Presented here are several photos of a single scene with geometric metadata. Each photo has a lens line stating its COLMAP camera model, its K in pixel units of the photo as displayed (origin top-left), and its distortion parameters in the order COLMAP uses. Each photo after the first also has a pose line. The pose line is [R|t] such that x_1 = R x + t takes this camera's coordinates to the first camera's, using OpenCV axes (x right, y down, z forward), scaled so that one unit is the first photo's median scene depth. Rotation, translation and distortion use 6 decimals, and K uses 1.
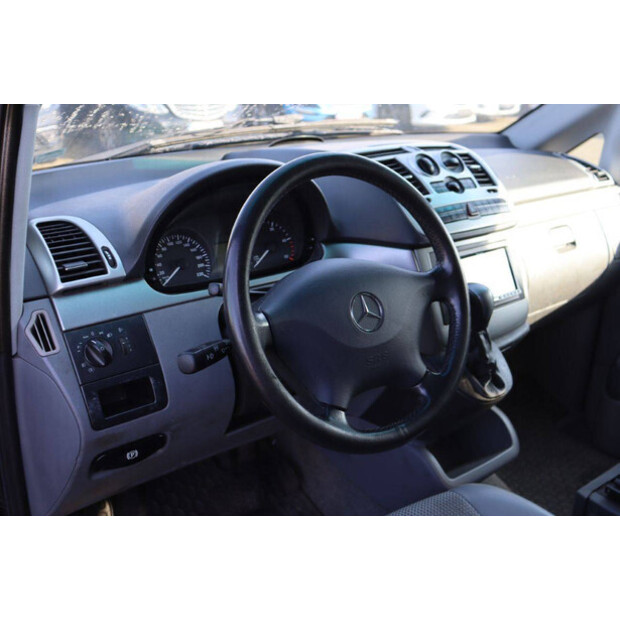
lens RADIAL K [[672.3, 0, 307.5], [0, 672.3, 310.5], [0, 0, 1]] dist [-0.007525, 0.000000]
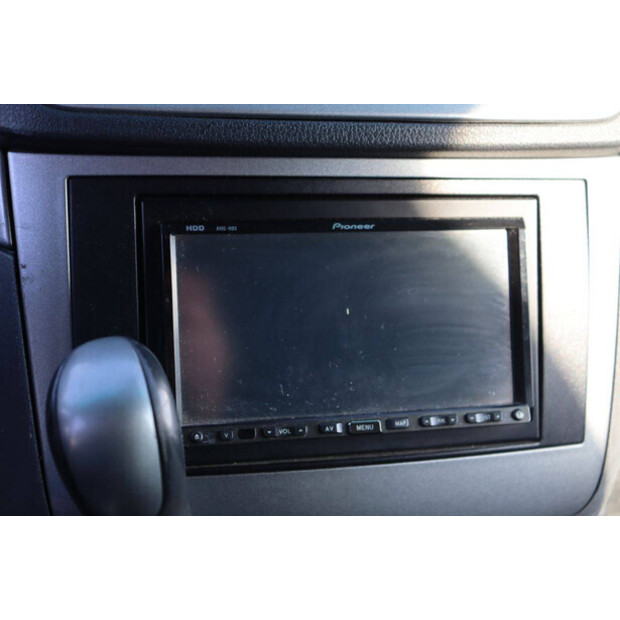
lens RADIAL K [[1004.9, 0, 317.4], [0, 1004.9, 350.6], [0, 0, 1]] dist [0.034628, 0.000000]
pose [[0.916333, 0.234370, -0.324661, 0.479740], [-0.204251, 0.970975, 0.124453, -0.108042], [0.344406, -0.047728, 0.937607, 0.840819]]
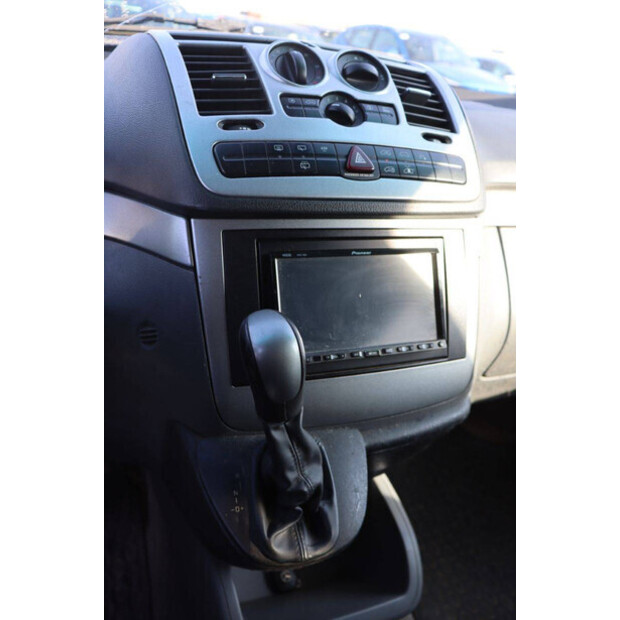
lens RADIAL K [[546.9, 0, 308.0], [0, 546.9, 310.2], [0, 0, 1]] dist [-0.109572, 0.027011]
pose [[0.953206, 0.198611, -0.227930, 0.408275], [-0.184536, 0.979424, 0.081705, -0.089497], [0.239467, -0.035820, 0.970243, 0.783004]]
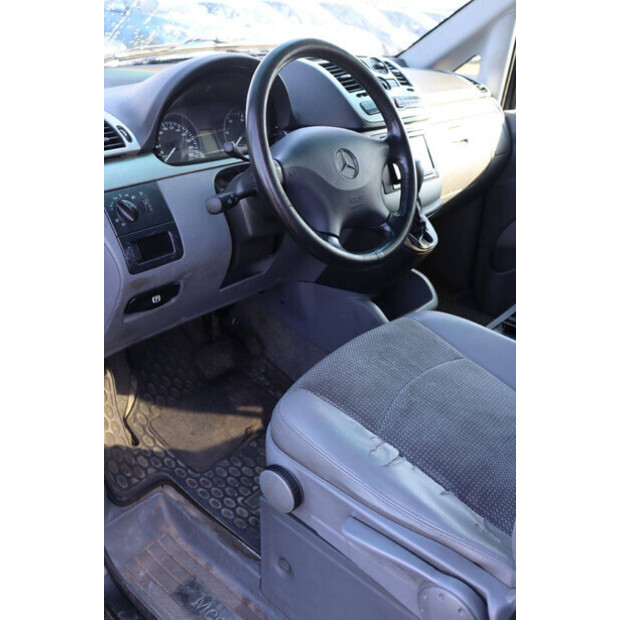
lens RADIAL K [[626.1, 0, 312.1], [0, 626.1, 306.0], [0, 0, 1]] dist [-0.059933, 0.000000]
pose [[0.980173, -0.077030, 0.182555, -0.195209], [0.063379, 0.994820, 0.079478, 0.158087], [-0.187731, -0.066332, 0.979978, -0.158035]]
